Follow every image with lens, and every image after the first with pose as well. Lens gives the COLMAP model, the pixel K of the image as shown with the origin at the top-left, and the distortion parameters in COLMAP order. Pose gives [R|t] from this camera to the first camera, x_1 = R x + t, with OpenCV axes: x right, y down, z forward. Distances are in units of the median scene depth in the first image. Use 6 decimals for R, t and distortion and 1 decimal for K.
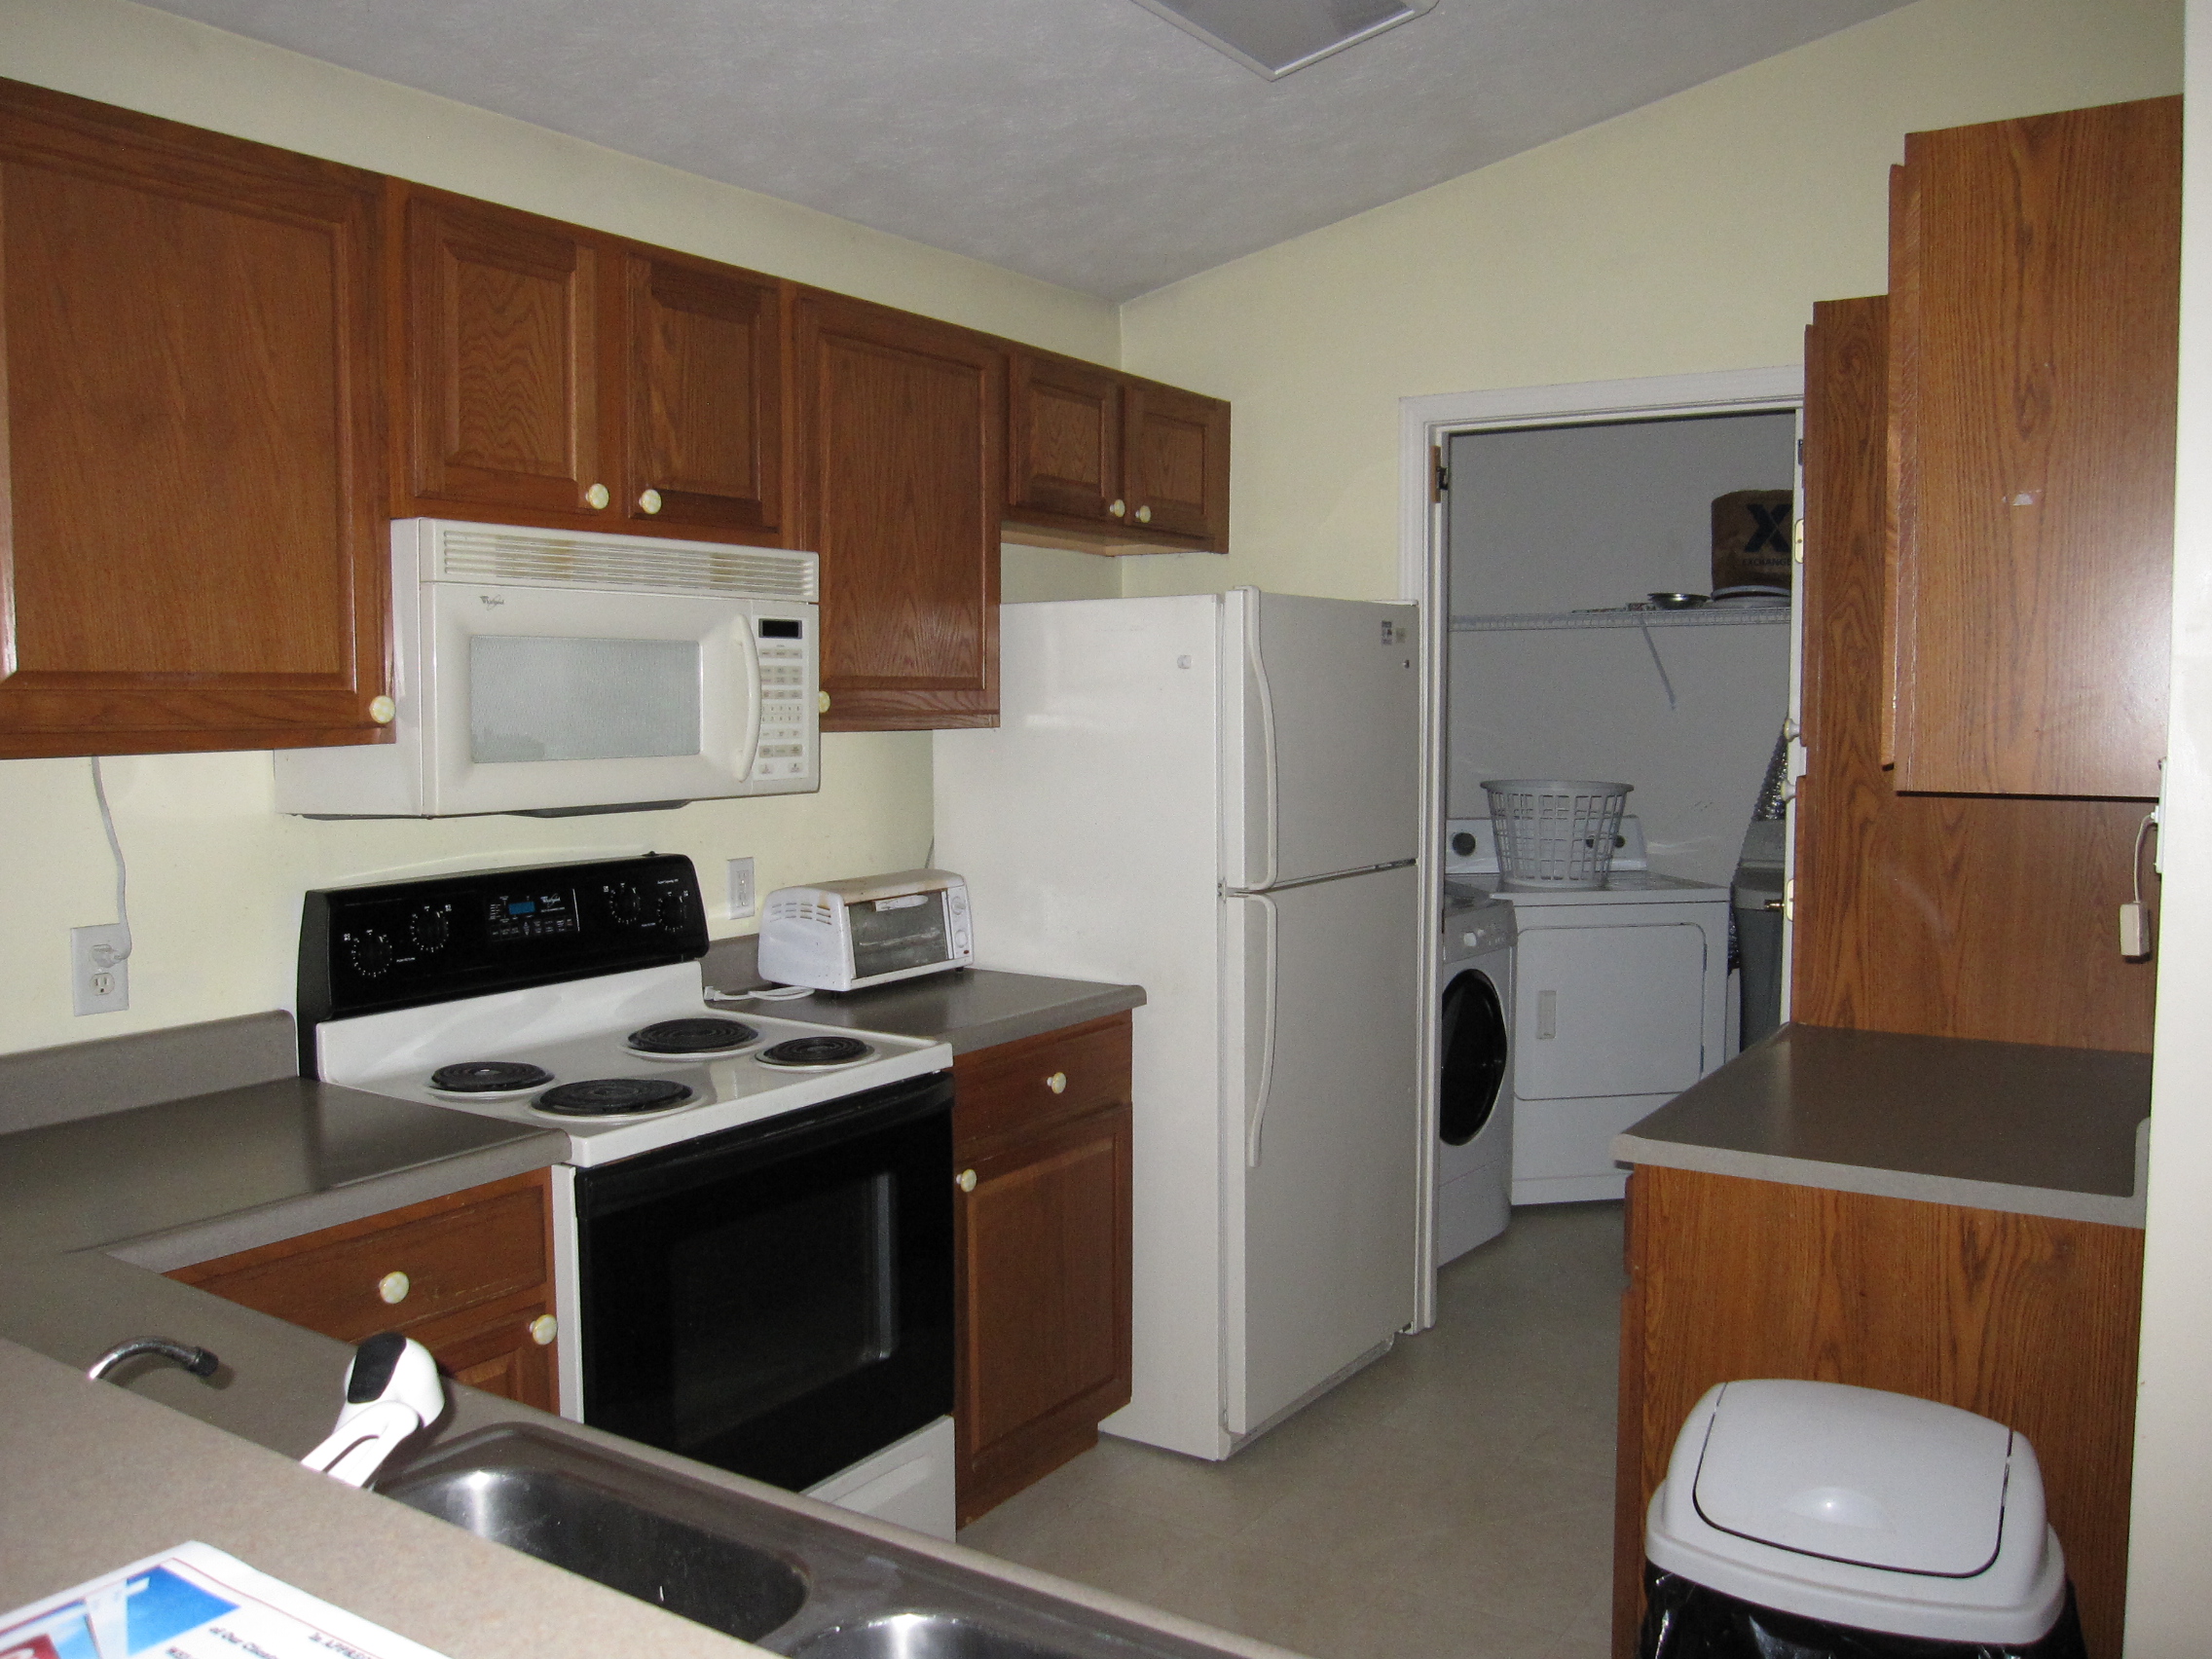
lens RADIAL K [[1855.5, 0, 1106.0], [0, 1855.5, 829.5], [0, 0, 1]] dist [-0.095819, -0.000892]
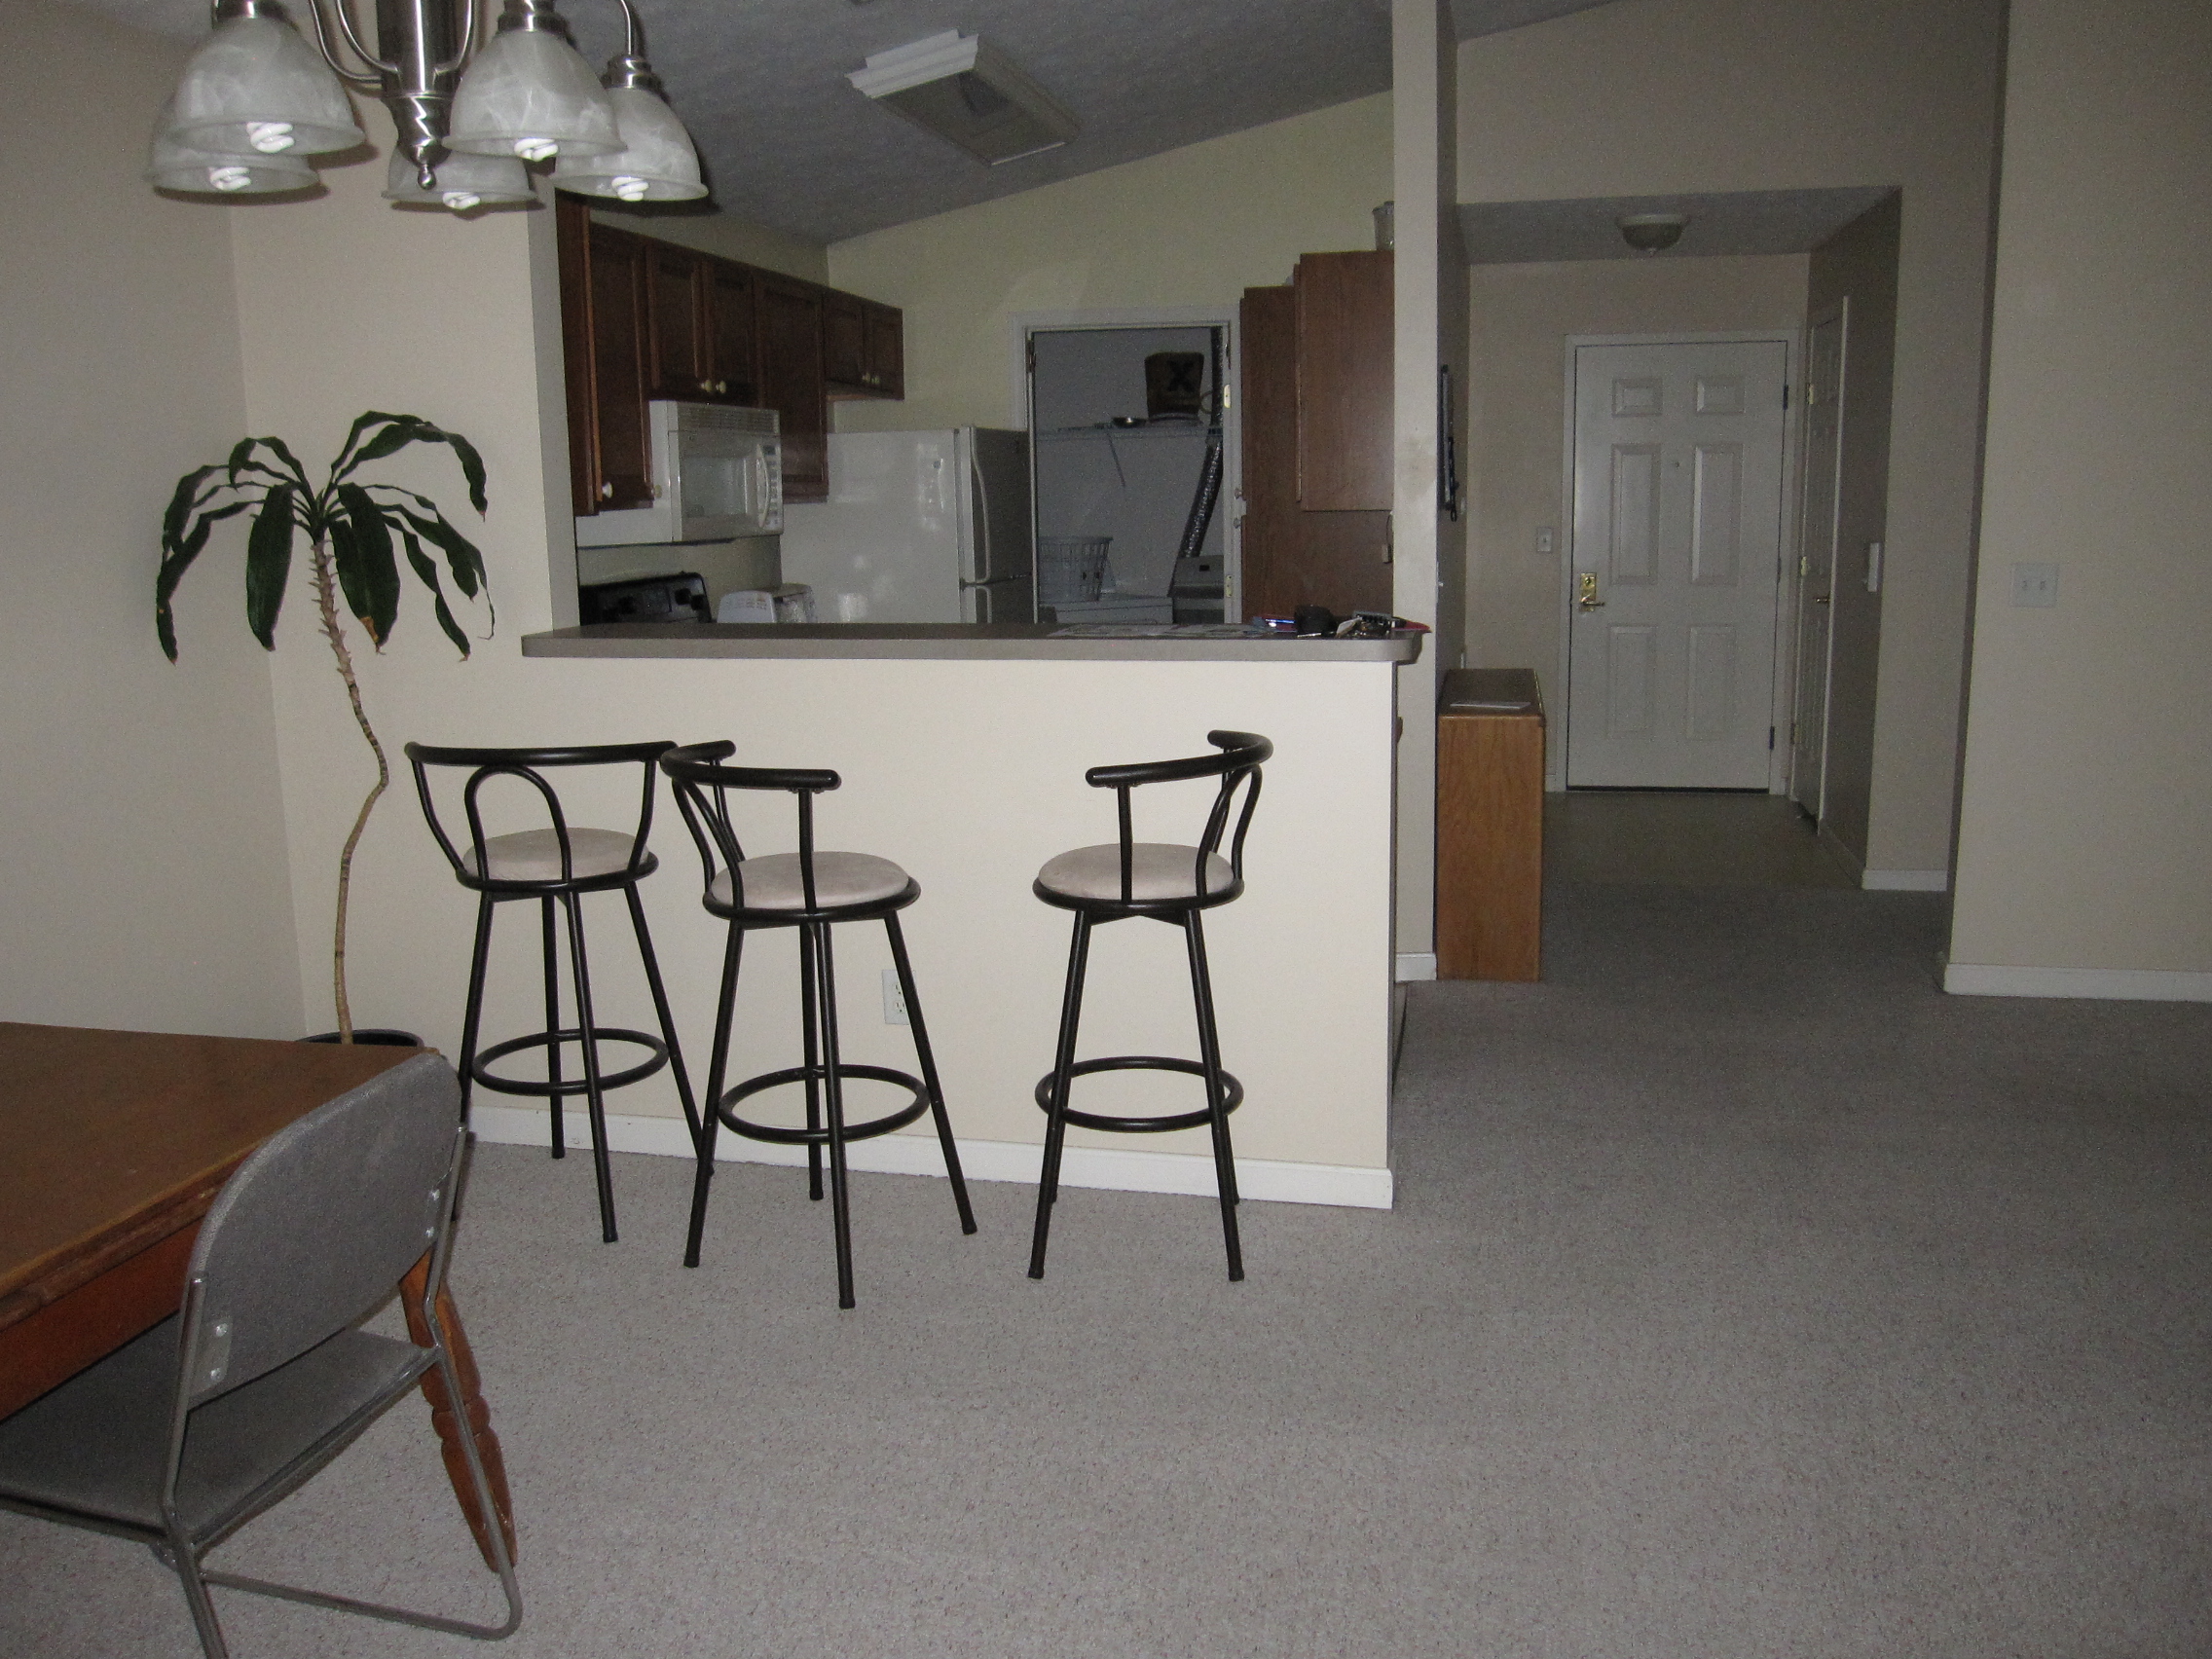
lens RADIAL K [[1825.5, 0, 1106.0], [0, 1825.5, 829.5], [0, 0, 1]] dist [0.001863, 0.000246]
pose [[0.935383, -0.081560, 0.344102, -0.393224], [0.044252, 0.992388, 0.114925, 0.061623], [-0.350856, -0.092272, 0.931872, -0.712384]]
